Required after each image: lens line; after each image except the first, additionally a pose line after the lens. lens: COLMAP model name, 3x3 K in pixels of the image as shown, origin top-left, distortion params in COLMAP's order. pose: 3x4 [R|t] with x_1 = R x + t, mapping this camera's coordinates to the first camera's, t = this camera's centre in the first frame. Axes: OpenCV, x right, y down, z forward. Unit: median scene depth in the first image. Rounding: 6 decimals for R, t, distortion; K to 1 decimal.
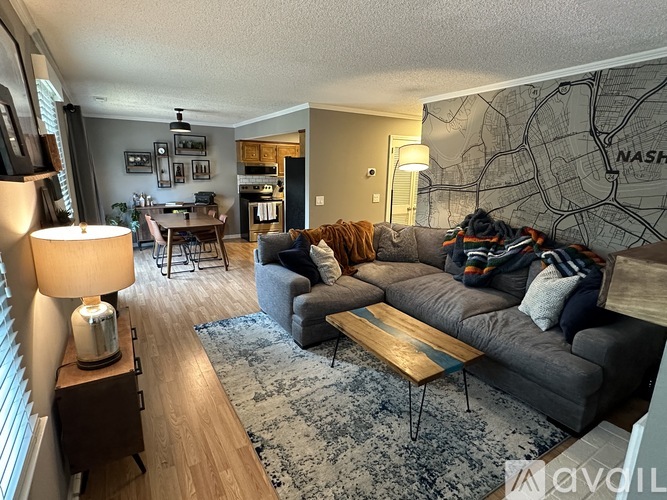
lens RADIAL K [[349.7, 0, 329.5], [0, 349.7, 252.4], [0, 0, 1]] dist [0.000117, -0.000208]
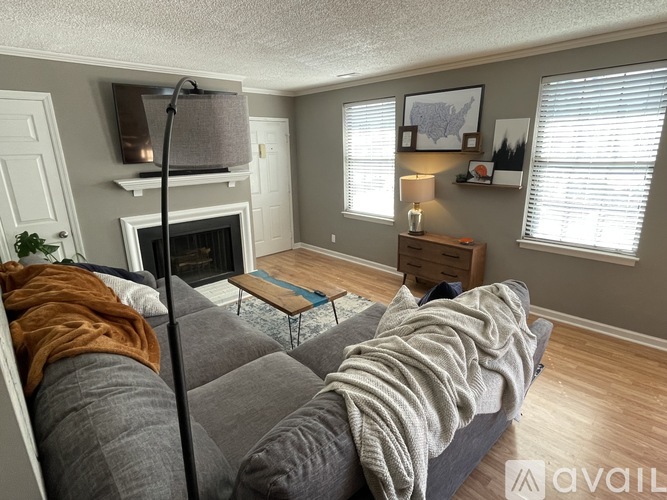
lens RADIAL K [[359.3, 0, 333.5], [0, 359.3, 250.0], [0, 0, 1]] dist [0.000934, 0.000125]
pose [[-0.977604, 0.062535, -0.200949, 0.231201], [-0.044687, 0.871380, 0.488570, -0.444177], [0.205655, 0.486608, -0.849069, 1.775970]]
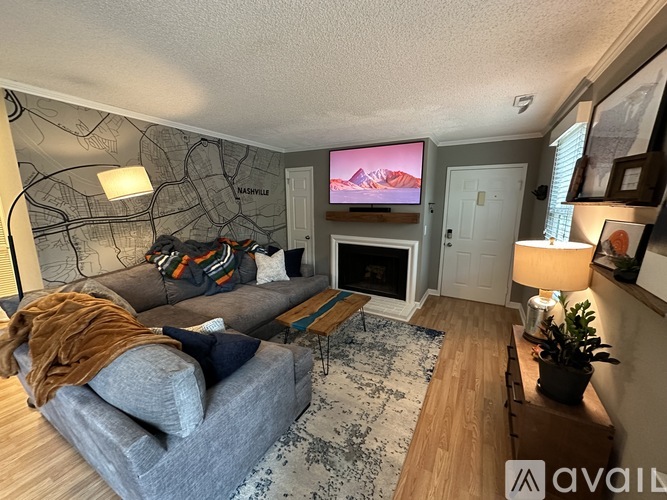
lens RADIAL K [[265.9, 0, 333.5], [0, 265.9, 250.0], [0, 0, 1]] dist [-0.001347, -0.000246]
pose [[-0.485952, -0.173617, 0.856567, -0.653200], [0.200491, 0.931790, 0.302607, -0.289559], [-0.850678, 0.318787, -0.417997, 1.199341]]
